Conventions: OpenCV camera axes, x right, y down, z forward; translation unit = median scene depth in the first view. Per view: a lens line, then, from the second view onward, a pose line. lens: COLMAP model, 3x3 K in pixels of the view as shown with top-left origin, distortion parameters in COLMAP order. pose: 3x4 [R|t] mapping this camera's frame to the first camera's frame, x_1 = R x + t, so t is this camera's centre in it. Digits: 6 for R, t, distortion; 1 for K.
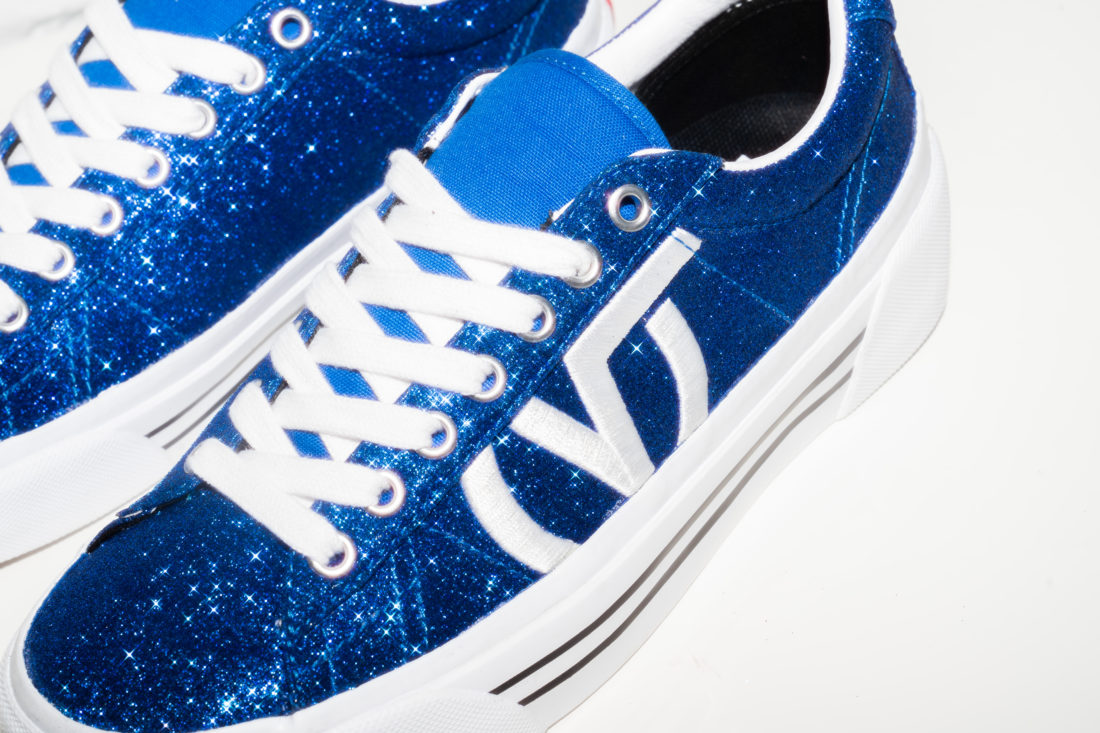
lens RADIAL K [[2375.7, 0, 550.0], [0, 2375.7, 366.5], [0, 0, 1]] dist [0.019969, 0.104034]
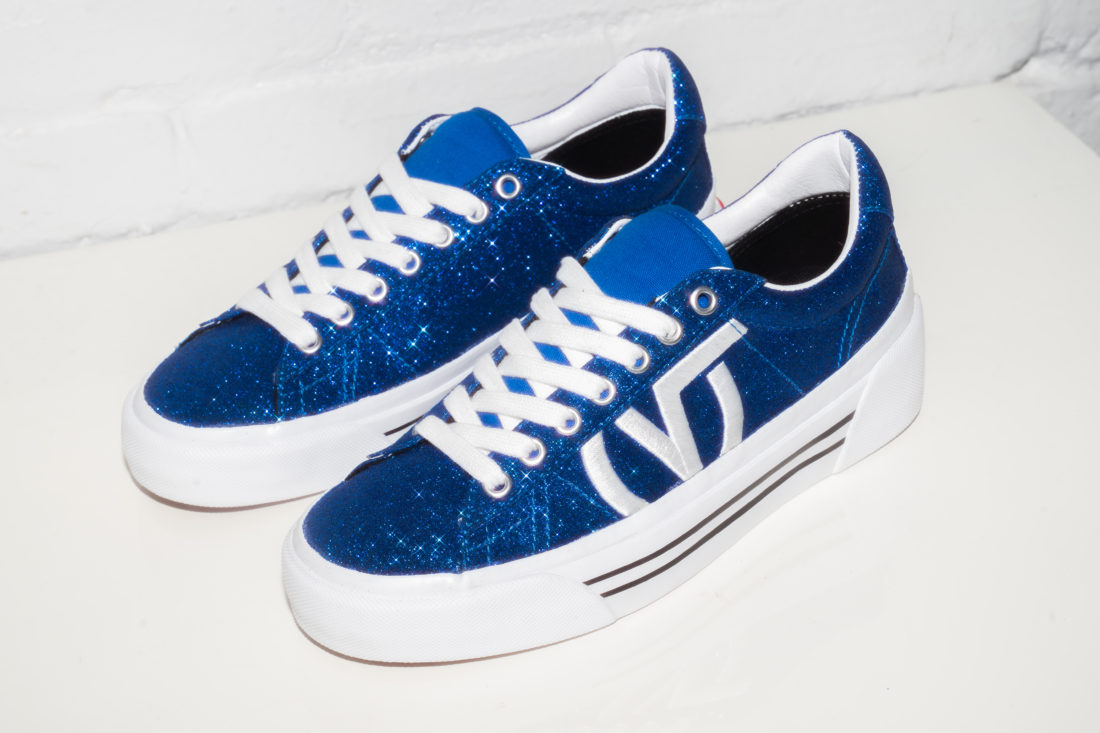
lens RADIAL K [[2375.7, 0, 550.0], [0, 2375.7, 366.5], [0, 0, 1]] dist [0.019969, 0.104034]
pose [[0.990927, 0.106591, -0.081867, 0.065980], [-0.116686, 0.984561, -0.130473, 0.197653], [0.066696, 0.138842, 0.988066, -0.591728]]
